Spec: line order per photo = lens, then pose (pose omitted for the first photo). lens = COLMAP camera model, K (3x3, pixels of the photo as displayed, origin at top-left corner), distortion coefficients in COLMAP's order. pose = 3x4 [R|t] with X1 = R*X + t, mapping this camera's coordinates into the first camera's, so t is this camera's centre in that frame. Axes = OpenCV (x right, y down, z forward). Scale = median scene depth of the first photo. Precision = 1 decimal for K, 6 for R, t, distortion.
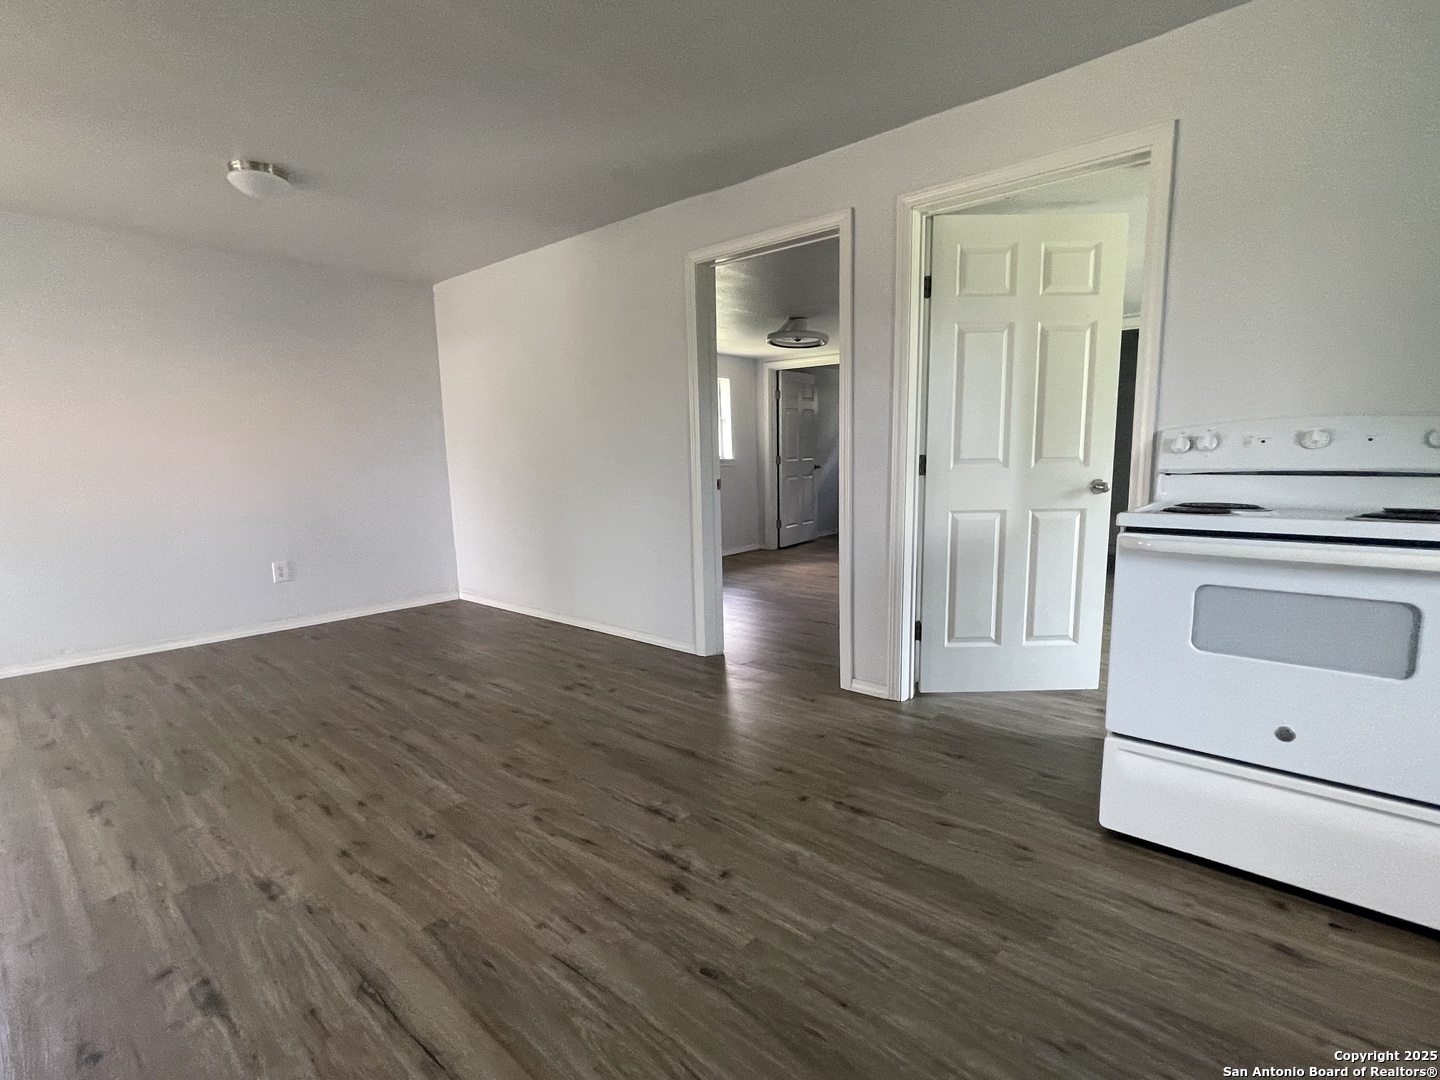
lens RADIAL K [[687.8, 0, 708.6], [0, 687.8, 543.1], [0, 0, 1]] dist [-0.002689, 0.000633]
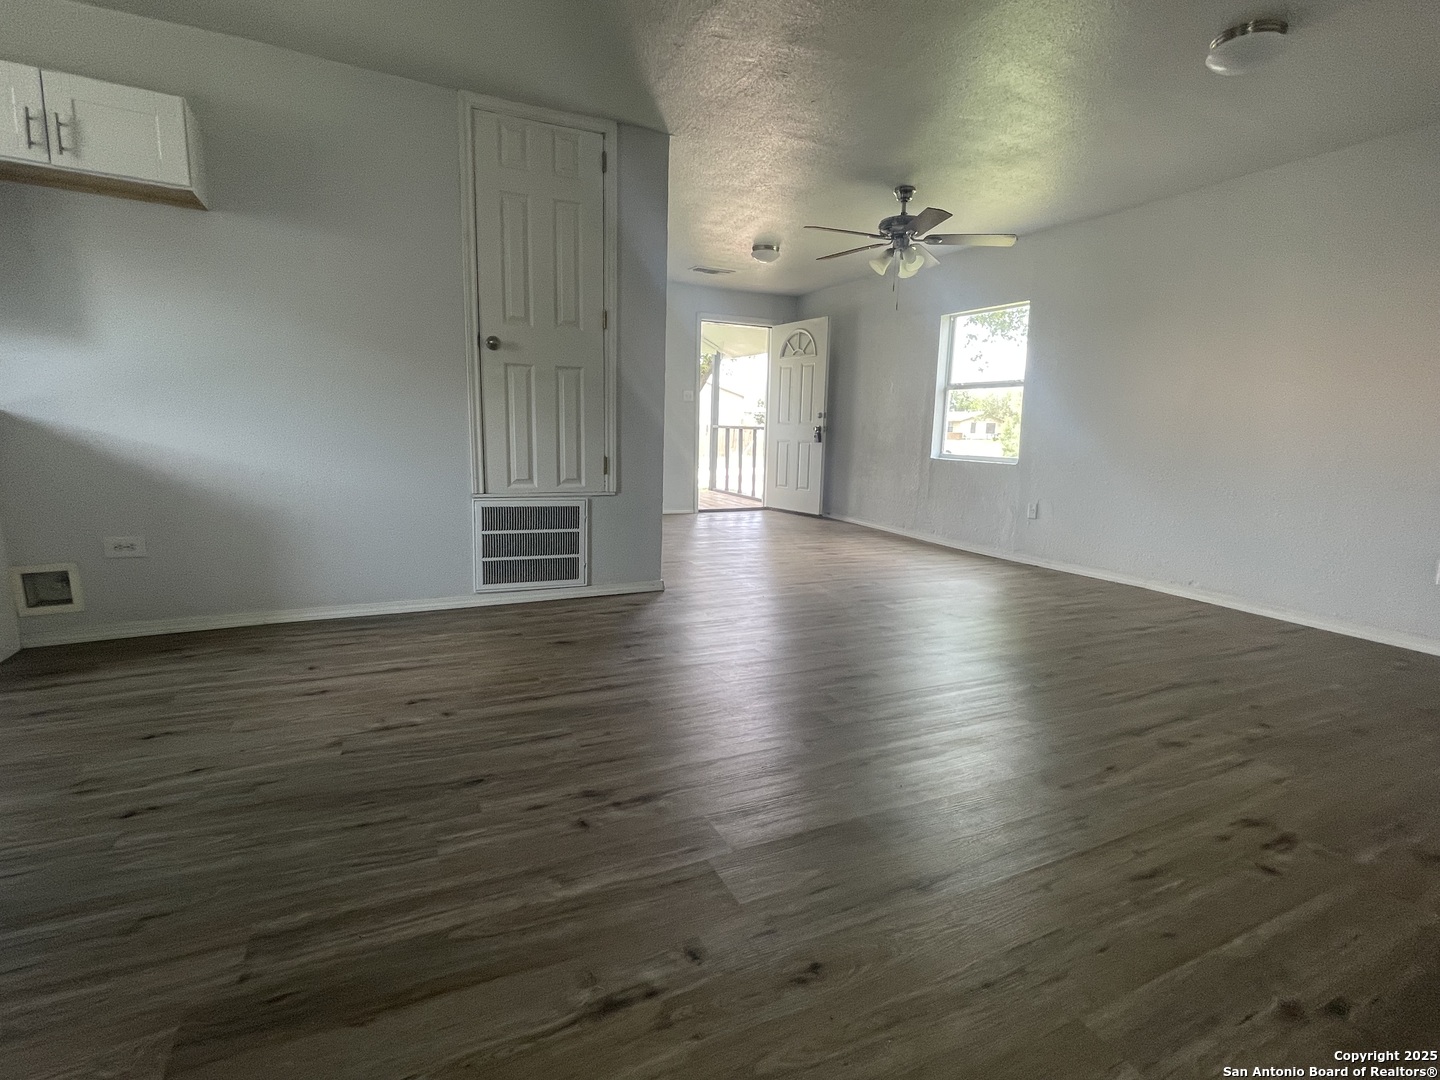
lens RADIAL K [[687.8, 0, 708.6], [0, 687.8, 543.1], [0, 0, 1]] dist [-0.002689, 0.000633]
pose [[-0.380628, 0.161830, -0.910458, 0.658215], [-0.140933, 0.962915, 0.230072, -0.092362], [0.913926, 0.215886, -0.343705, 1.262394]]
